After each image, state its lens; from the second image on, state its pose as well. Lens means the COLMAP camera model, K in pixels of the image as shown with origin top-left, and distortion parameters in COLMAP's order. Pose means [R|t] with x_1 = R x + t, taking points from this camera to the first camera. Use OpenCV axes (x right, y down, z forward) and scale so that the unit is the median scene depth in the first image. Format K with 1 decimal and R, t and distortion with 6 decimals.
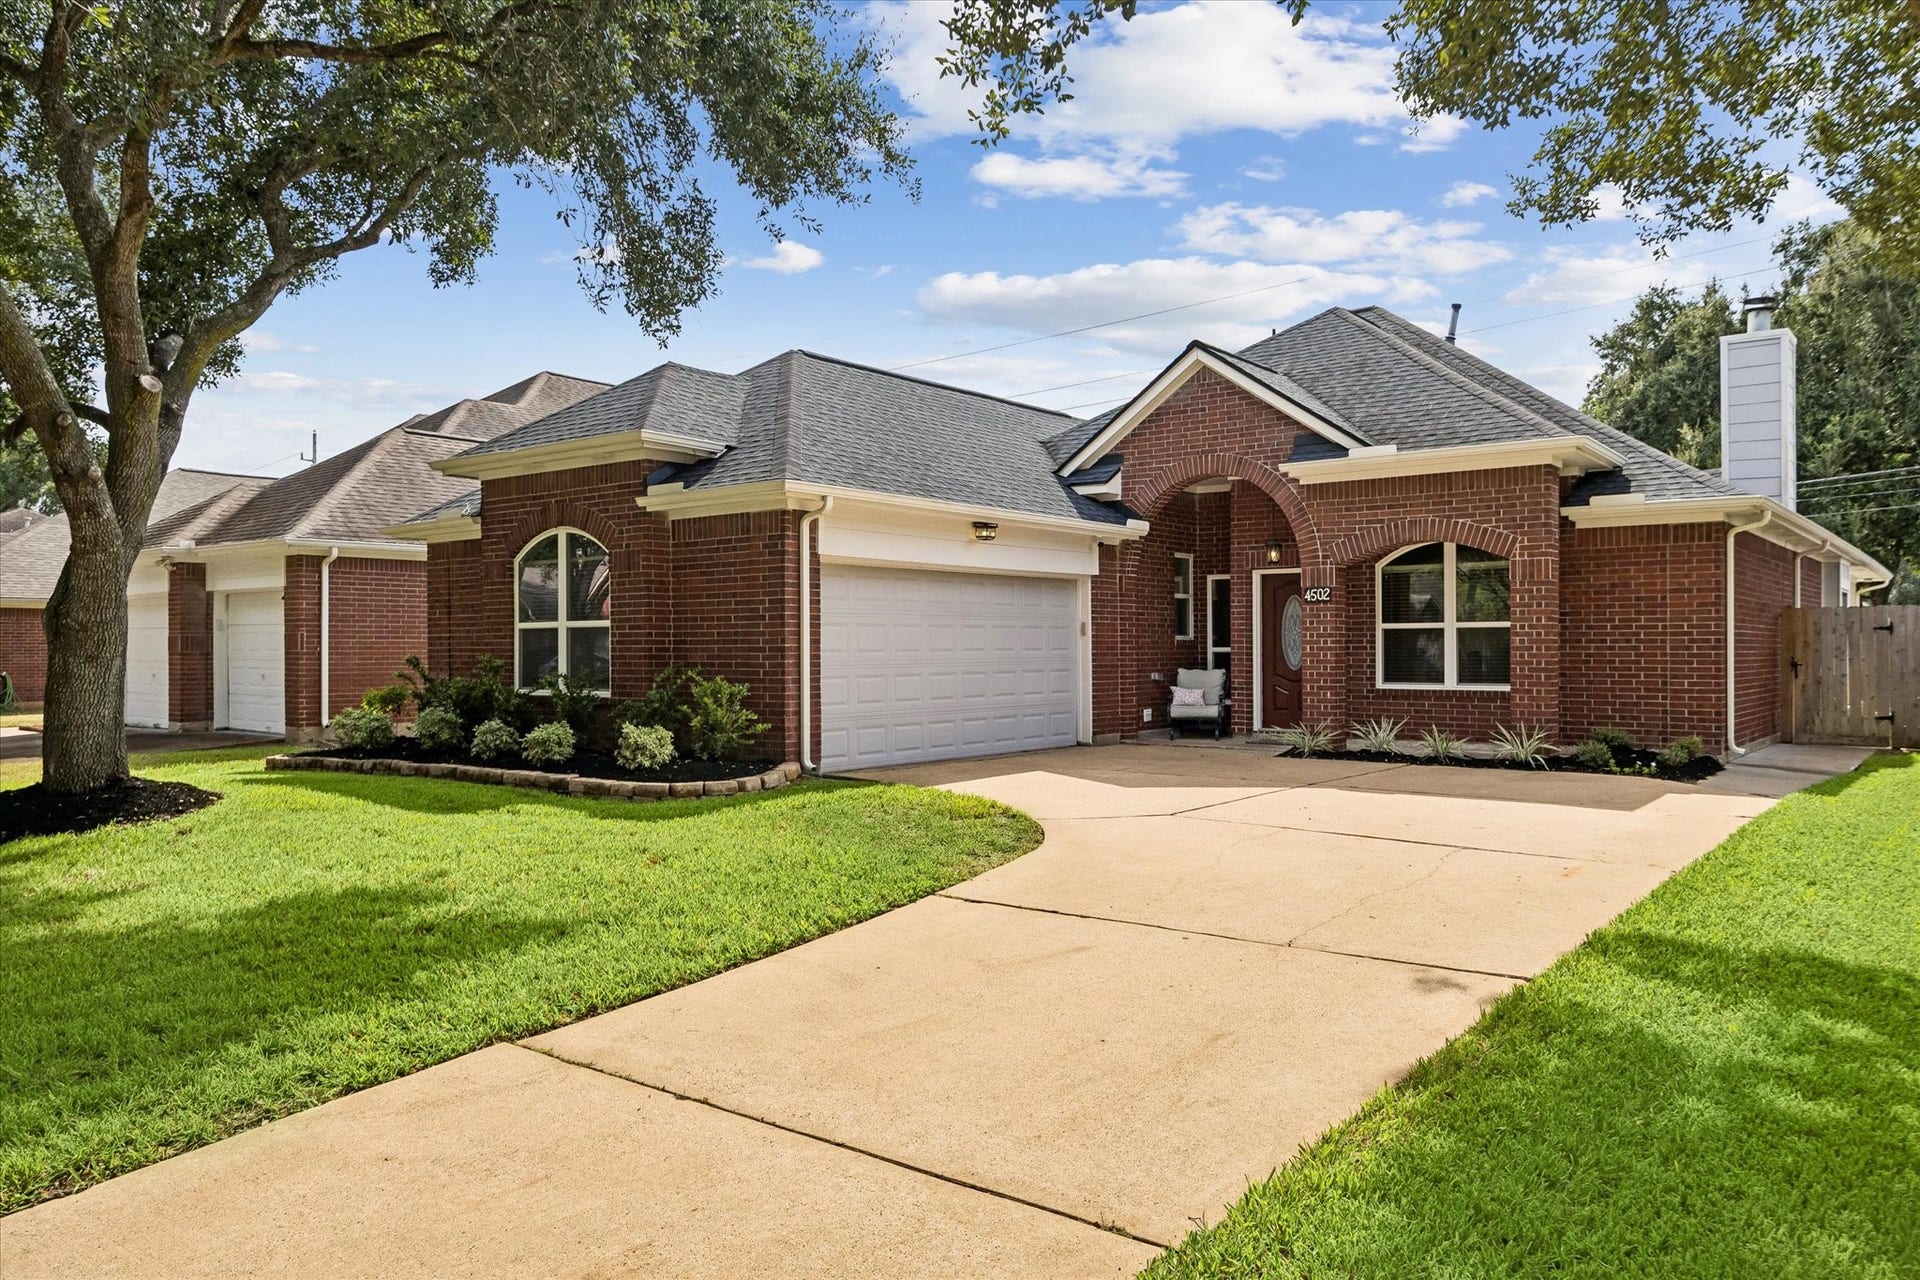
lens RADIAL K [[1336.9, 0, 991.2], [0, 1336.9, 654.1], [0, 0, 1]] dist [0.000960, 0.010275]
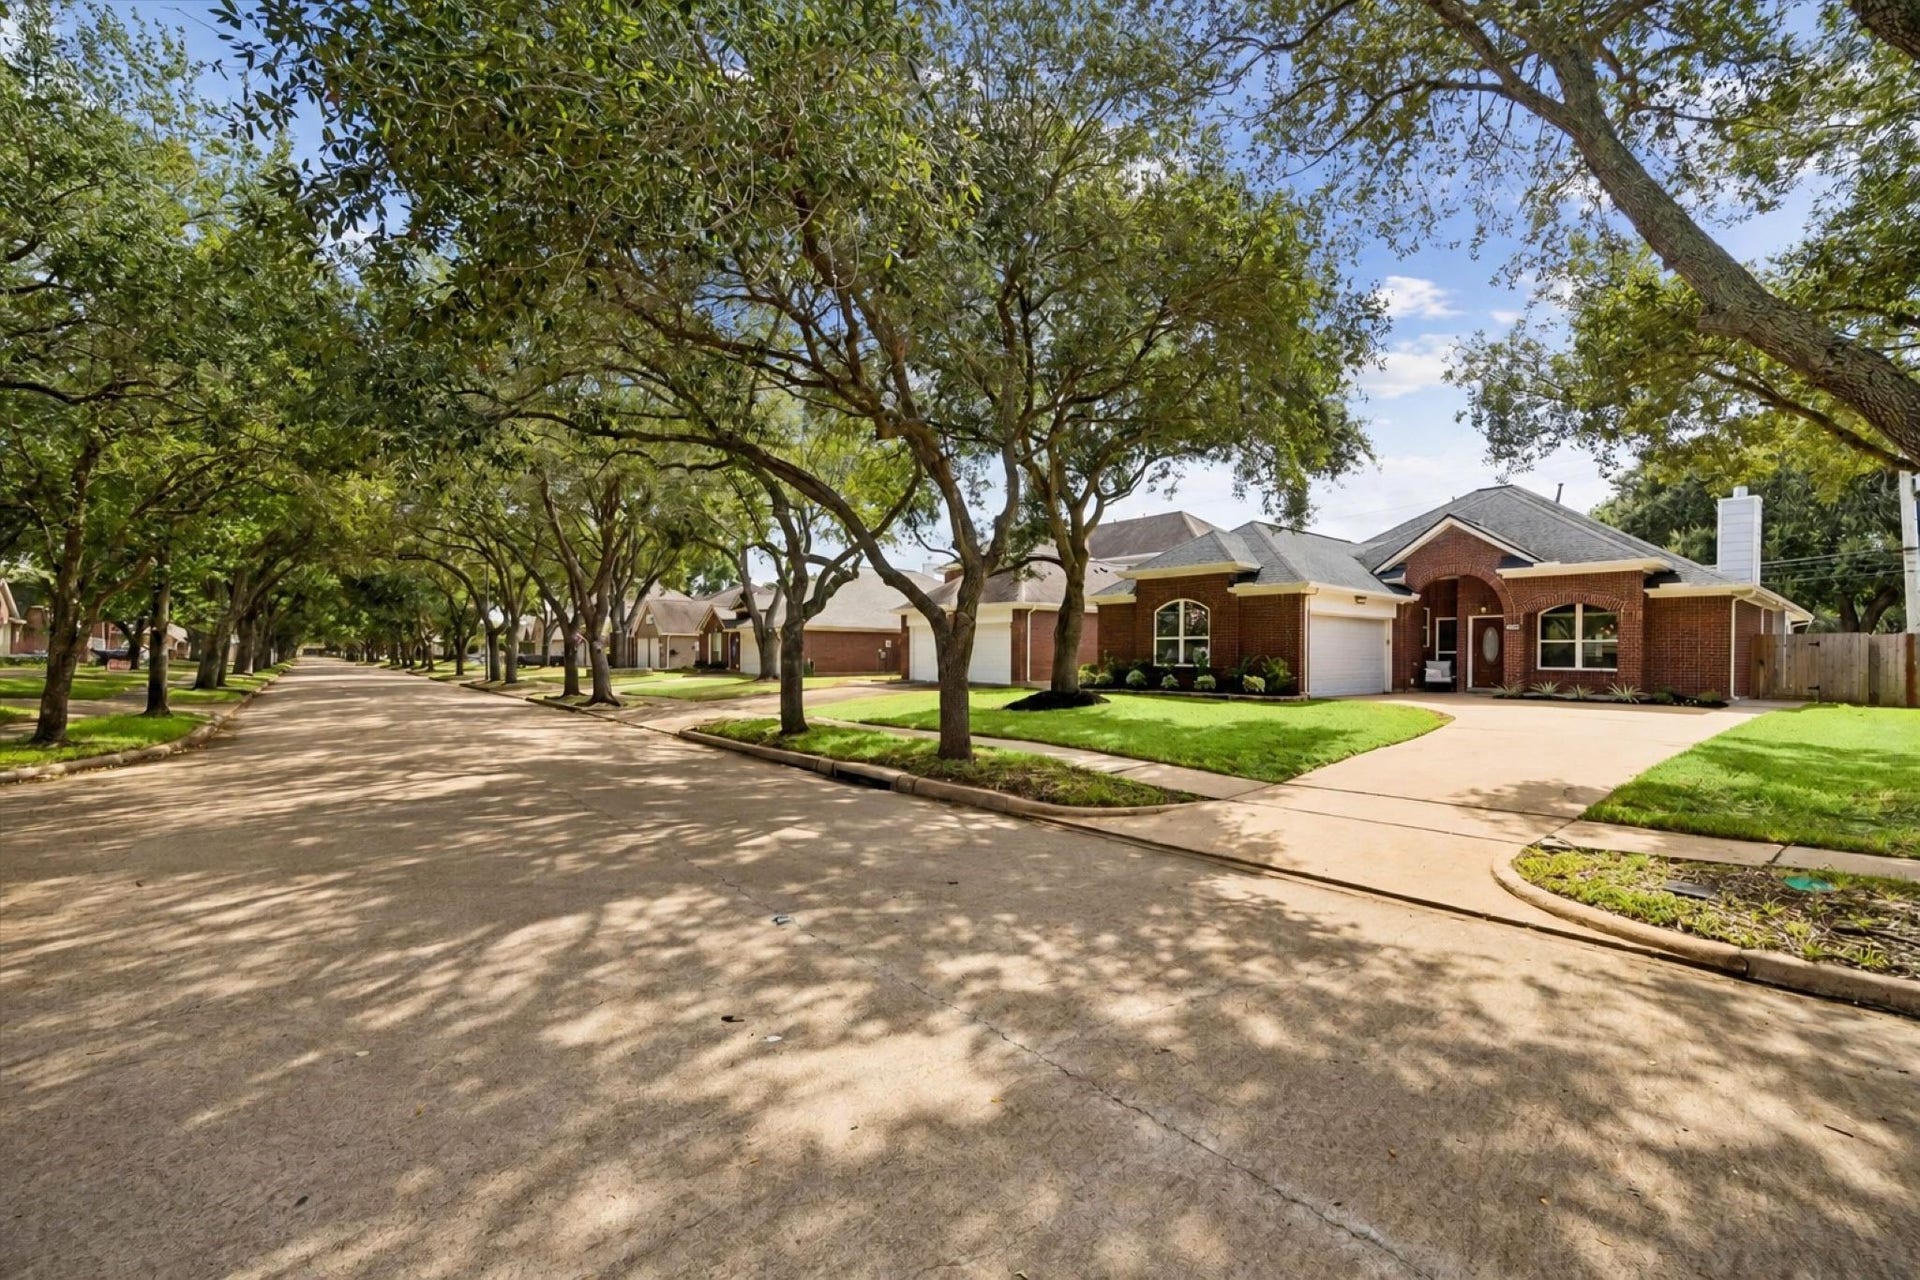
lens RADIAL K [[795.2, 0, 947.5], [0, 795.2, 665.1], [0, 0, 1]] dist [-0.009166, -0.000145]
pose [[0.972093, 0.014394, -0.234153, -0.398465], [-0.013038, 0.999888, 0.007336, 0.024134], [0.234233, -0.004078, 0.972172, -0.562856]]
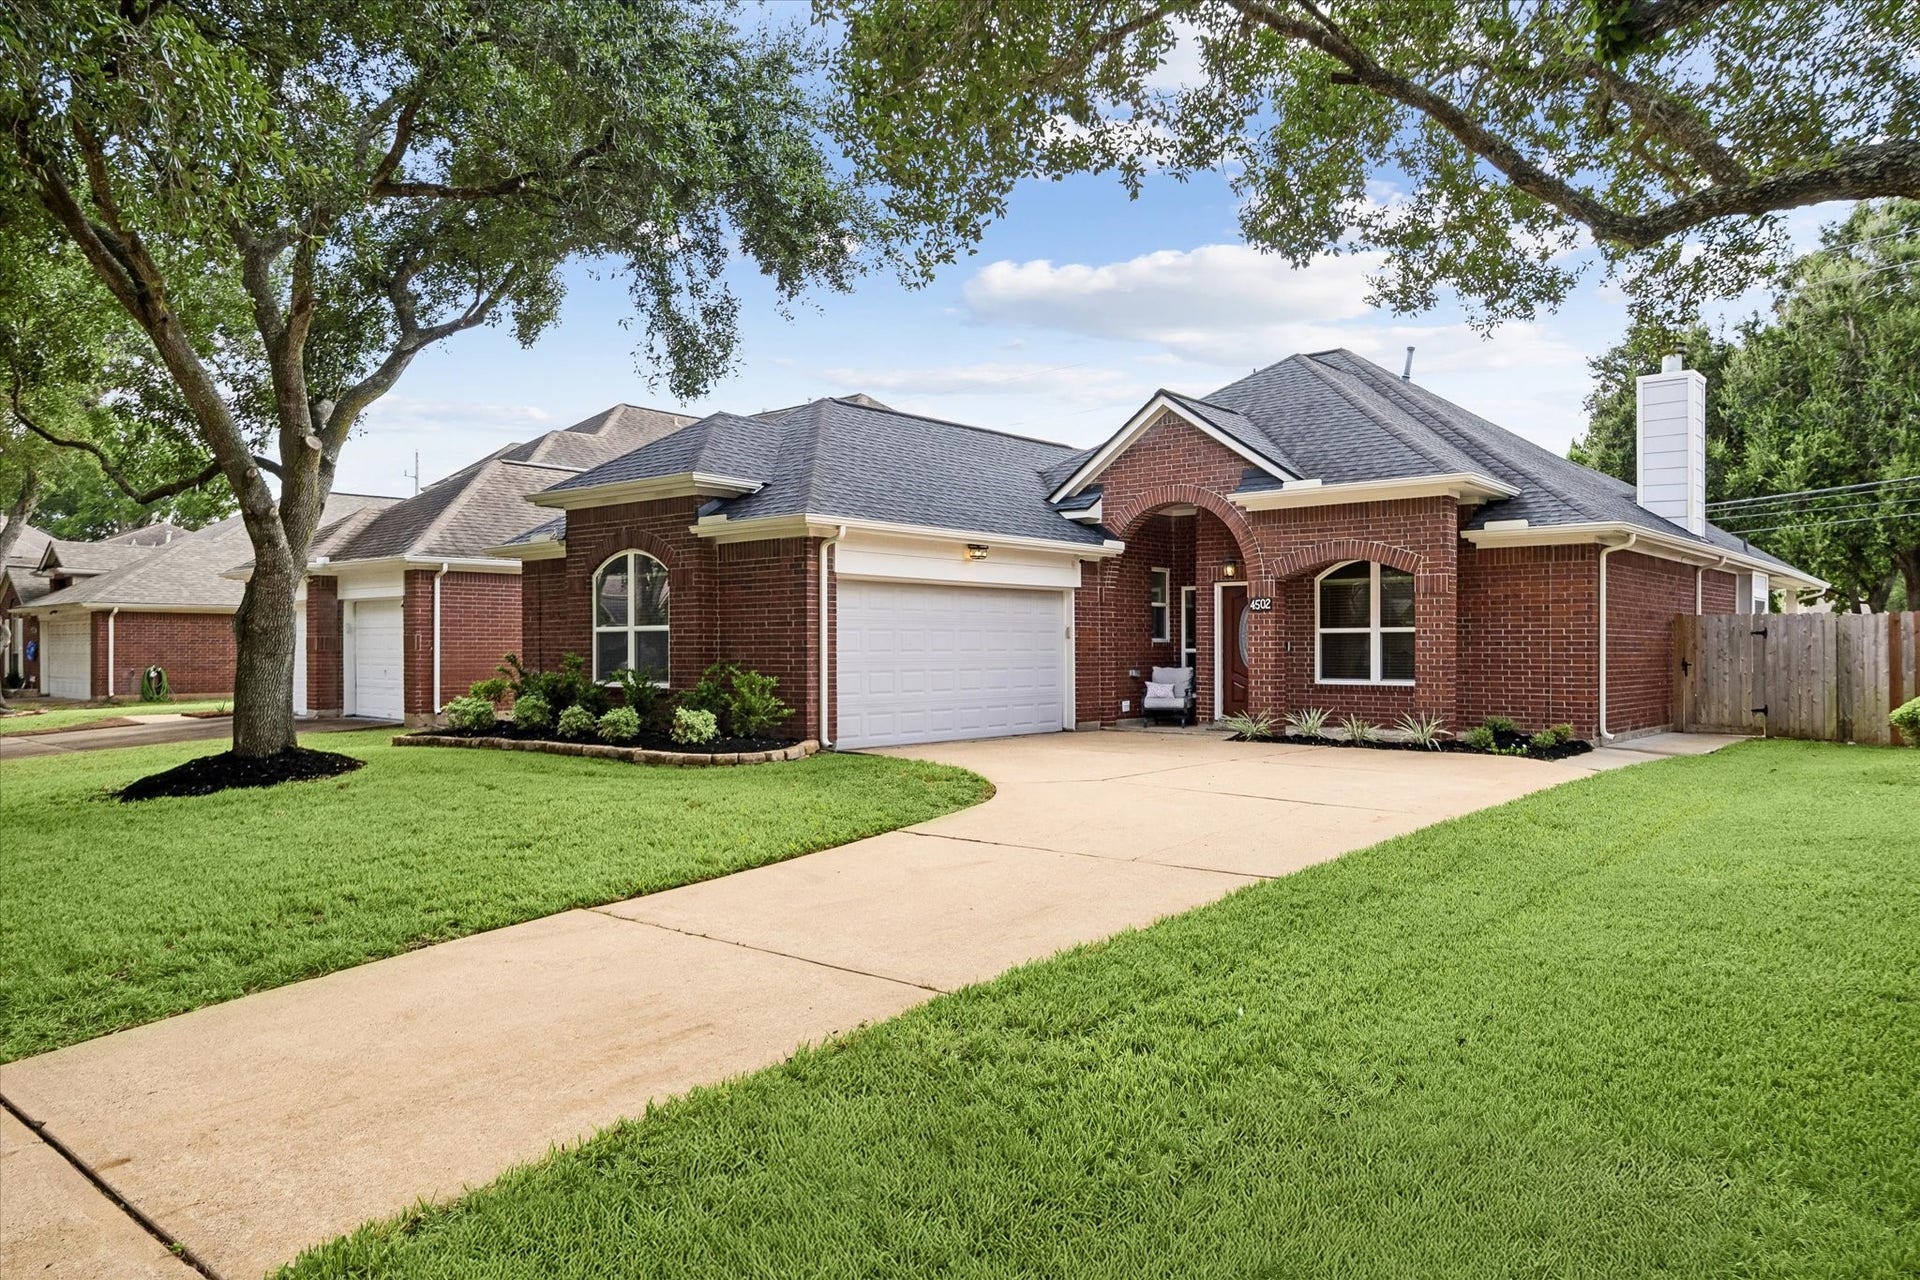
lens RADIAL K [[1281.8, 0, 995.8], [0, 1281.8, 677.8], [0, 0, 1]] dist [0.008841, 0.002687]
pose [[0.999084, 0.003033, -0.042687, 0.062633], [-0.002285, 0.999843, 0.017547, 0.001547], [0.042734, -0.017434, 0.998934, -0.158369]]
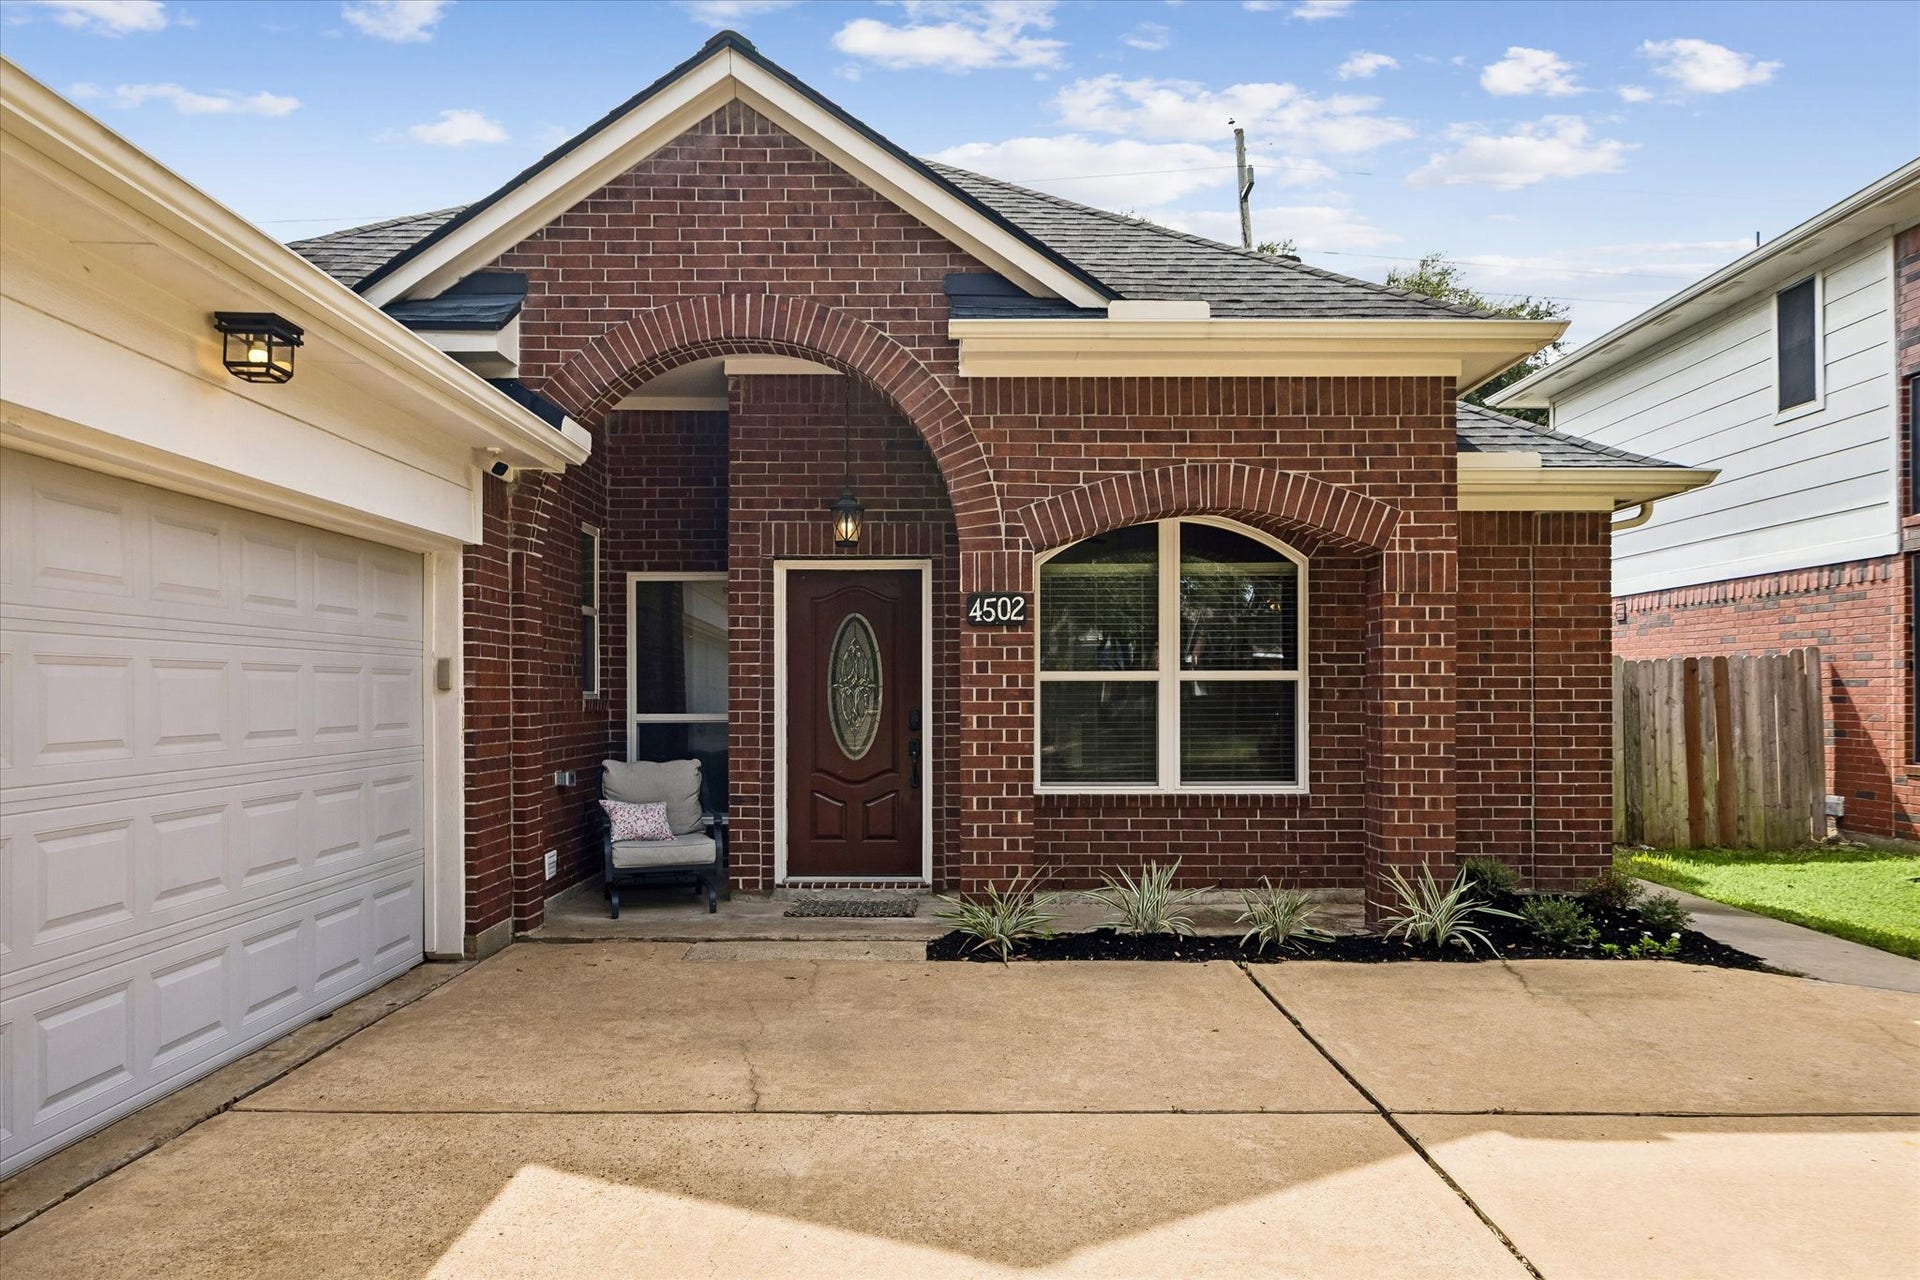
lens RADIAL K [[1336.9, 0, 948.8], [0, 1336.9, 684.2], [0, 0, 1]] dist [0.000960, 0.010275]
pose [[0.793886, 0.006828, 0.608029, -0.065838], [0.001775, 0.999907, -0.013546, -0.011944], [-0.608064, 0.011833, 0.793799, 0.678326]]
